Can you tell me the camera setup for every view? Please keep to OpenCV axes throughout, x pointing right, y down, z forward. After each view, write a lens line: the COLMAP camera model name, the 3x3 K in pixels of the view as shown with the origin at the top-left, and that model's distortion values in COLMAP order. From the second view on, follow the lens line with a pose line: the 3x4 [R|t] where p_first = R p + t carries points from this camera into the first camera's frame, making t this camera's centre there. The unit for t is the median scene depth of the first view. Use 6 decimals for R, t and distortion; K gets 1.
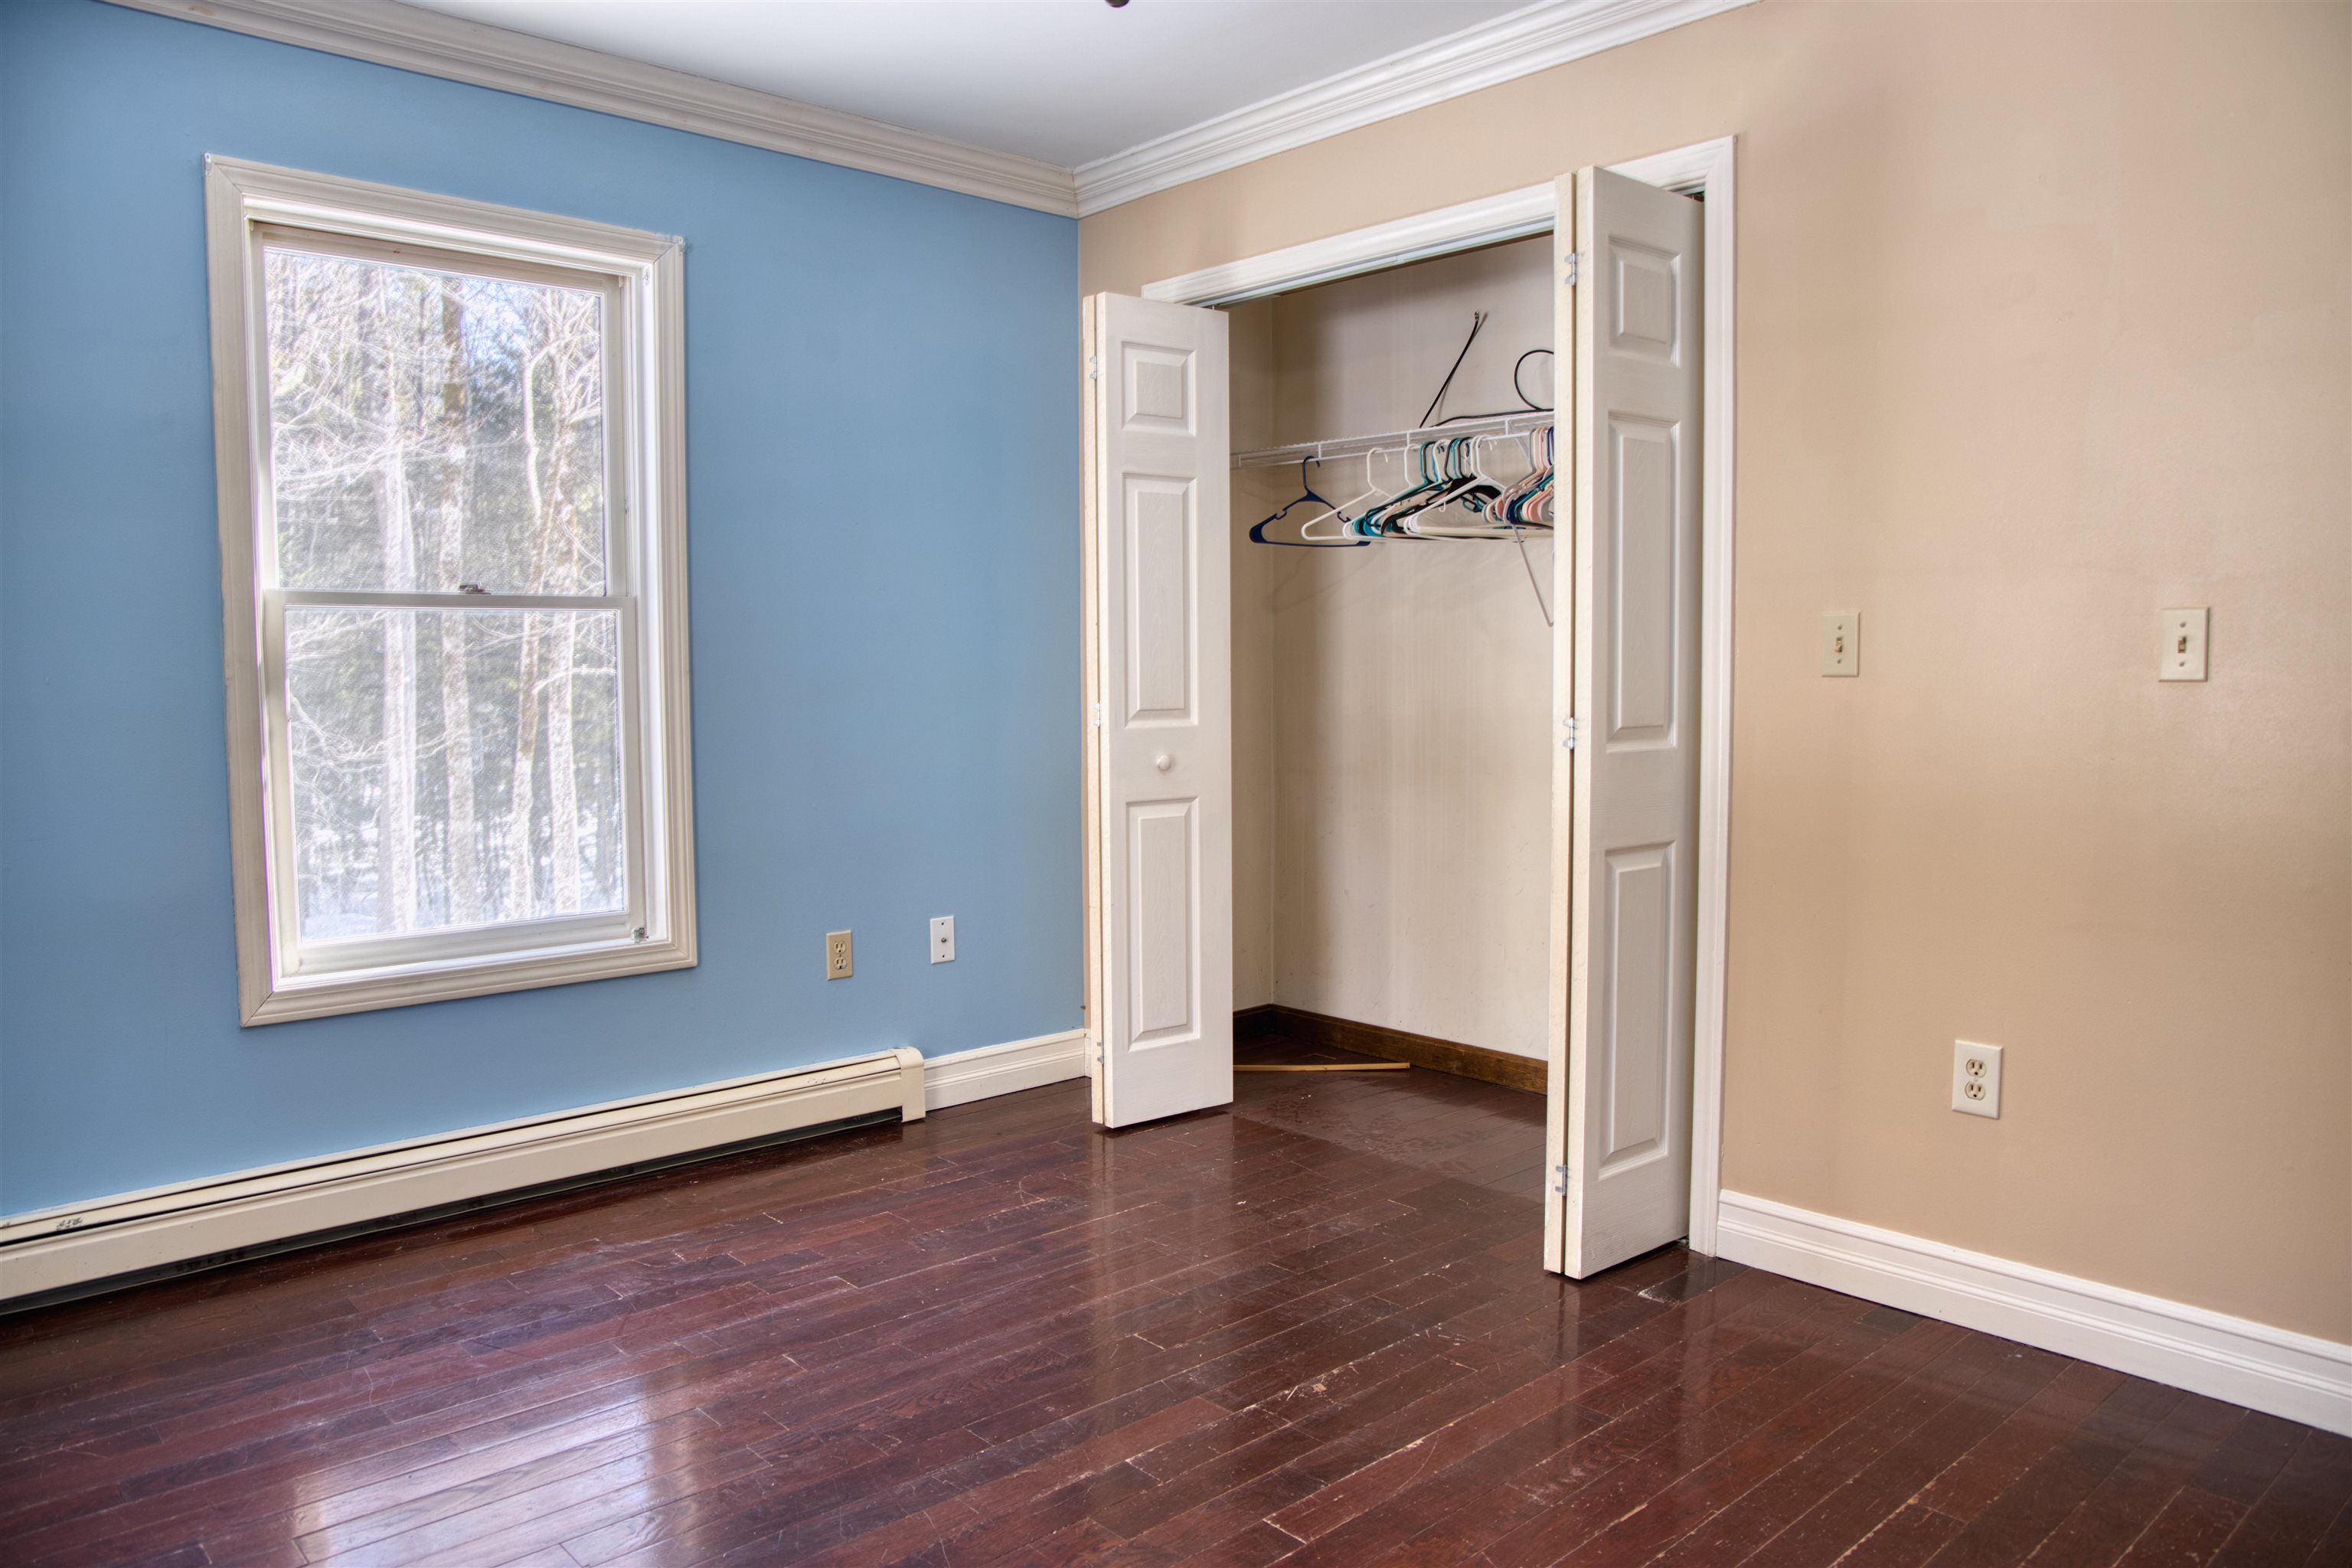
lens RADIAL K [[1643.9, 0, 1176.0], [0, 1643.9, 784.0], [0, 0, 1]] dist [-0.074439, 0.054573]
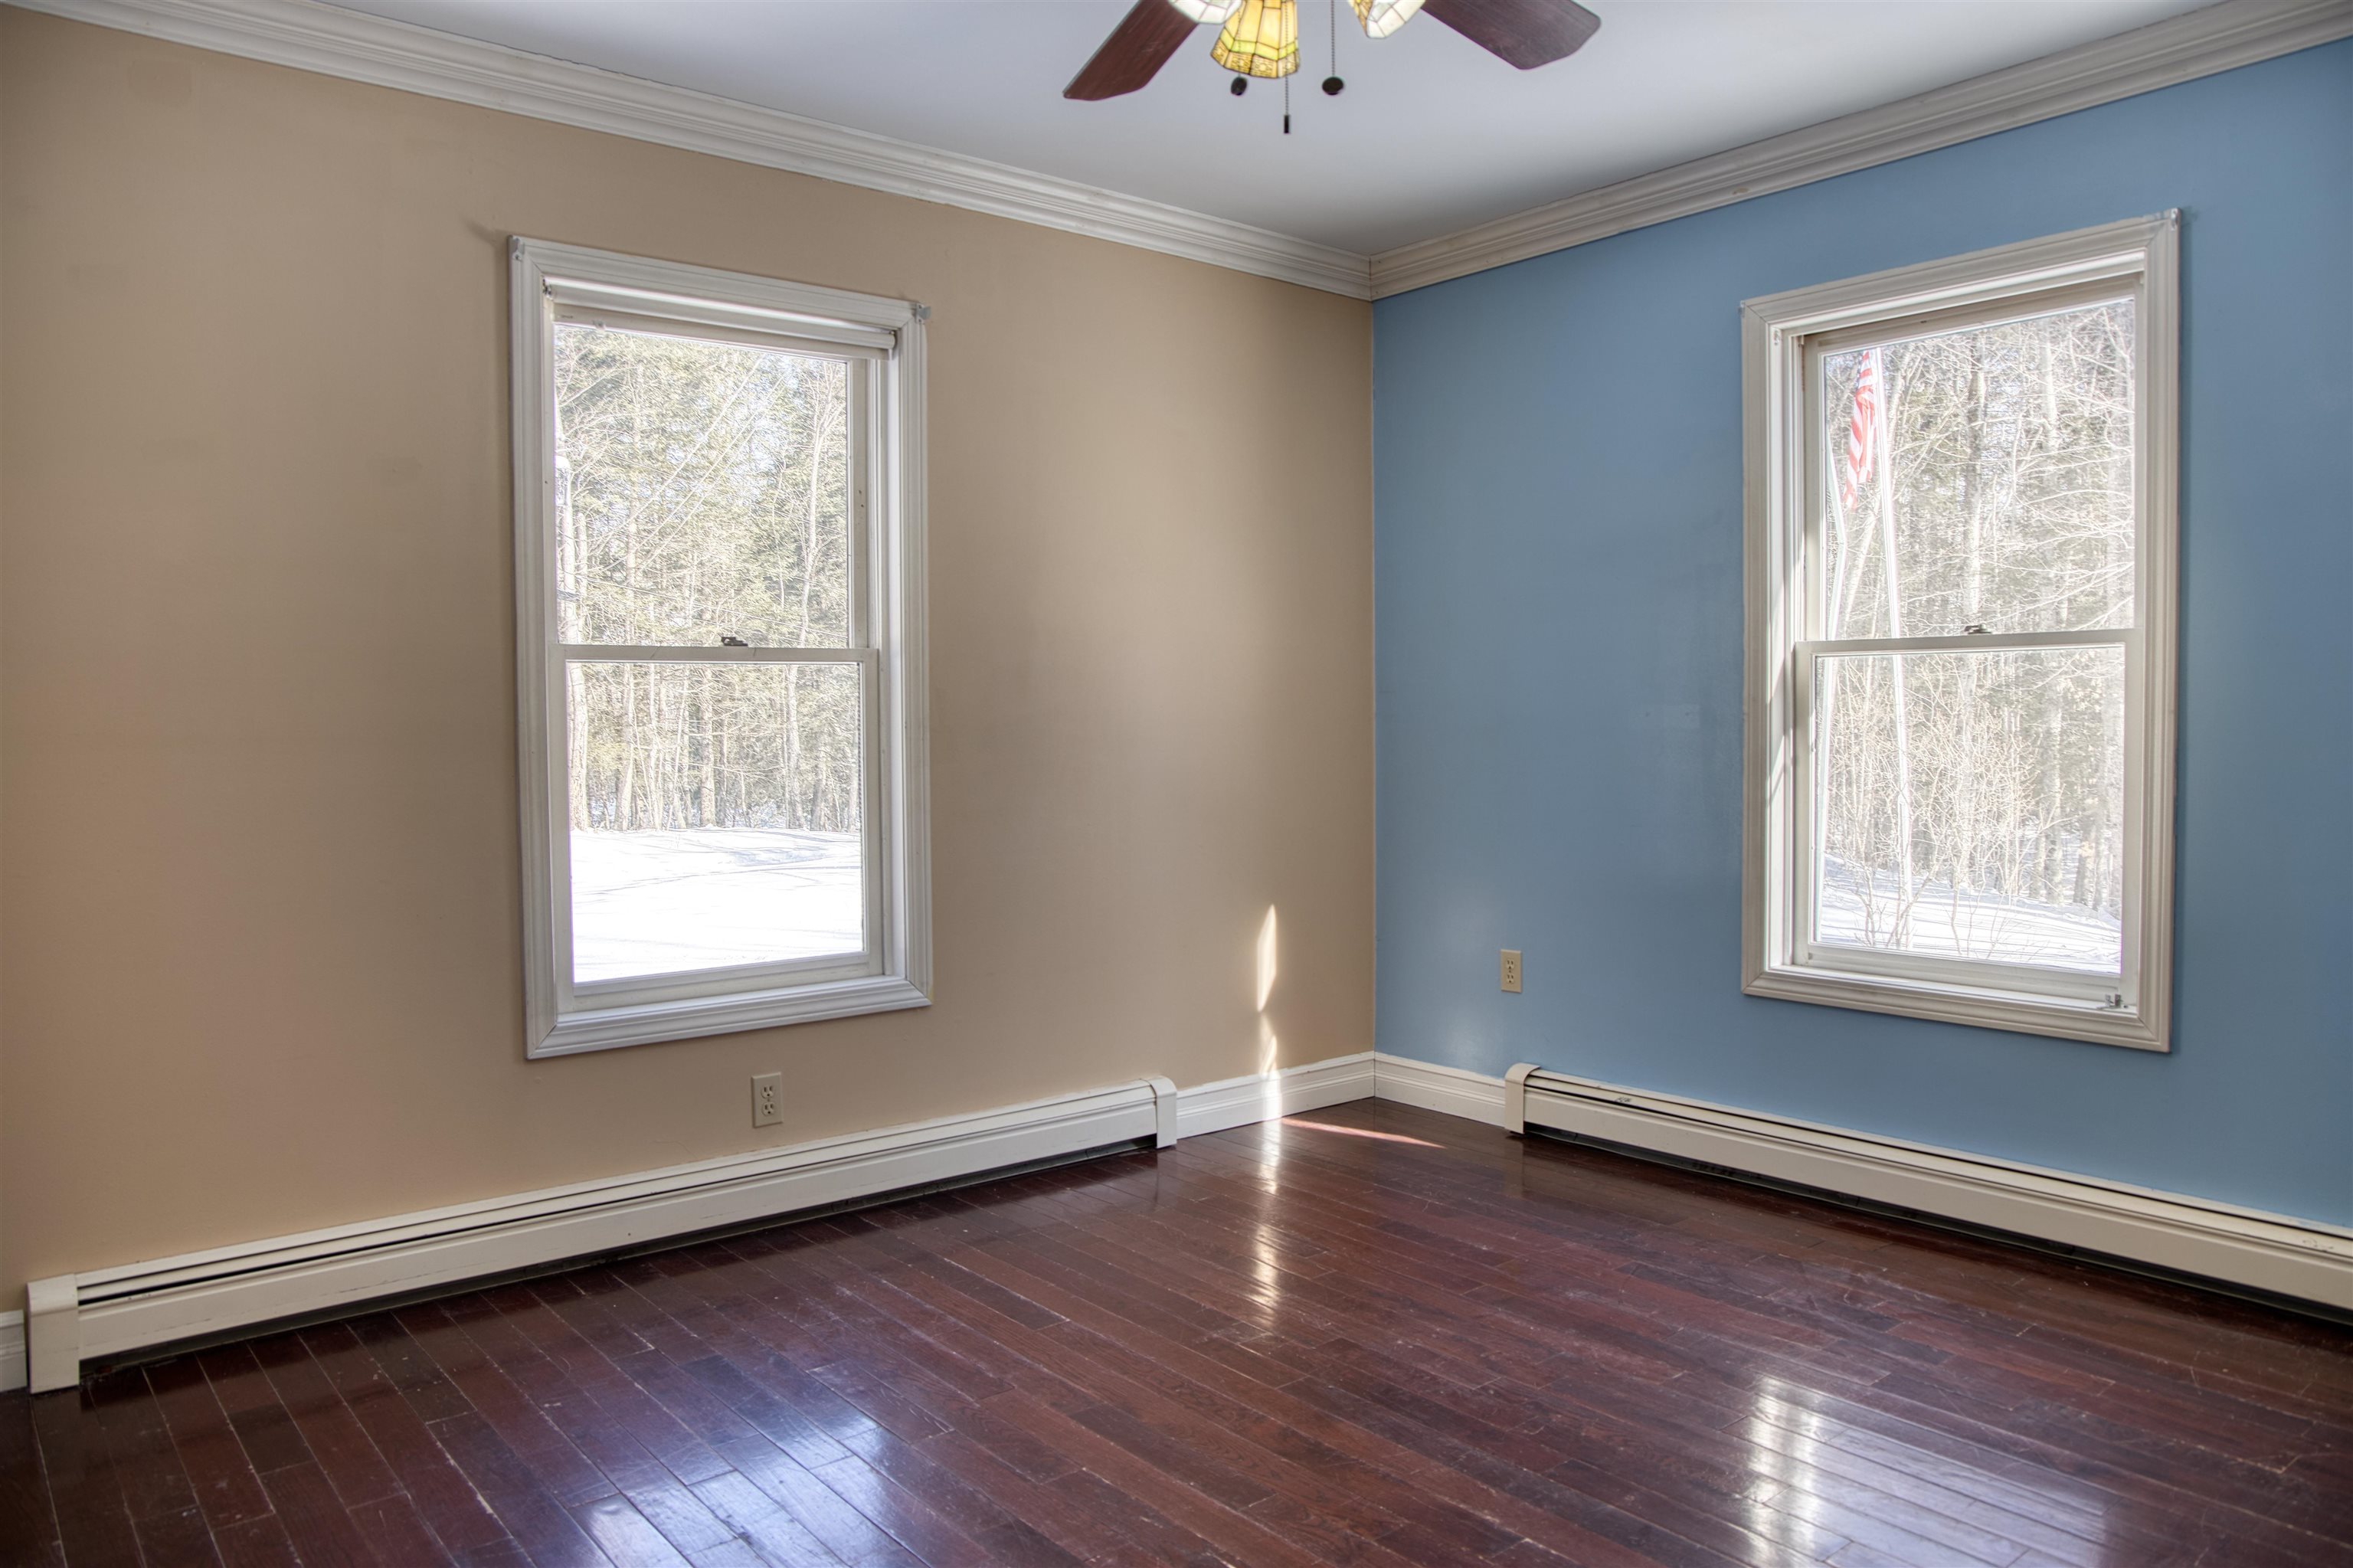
lens RADIAL K [[1644.6, 0, 1176.5], [0, 1644.6, 784.0], [0, 0, 1]] dist [-0.074439, 0.054573]
pose [[-0.065453, 0.047634, -0.996718, 0.668938], [-0.064695, 0.996556, 0.051874, -0.045612], [0.995756, 0.067878, -0.062146, 0.605410]]
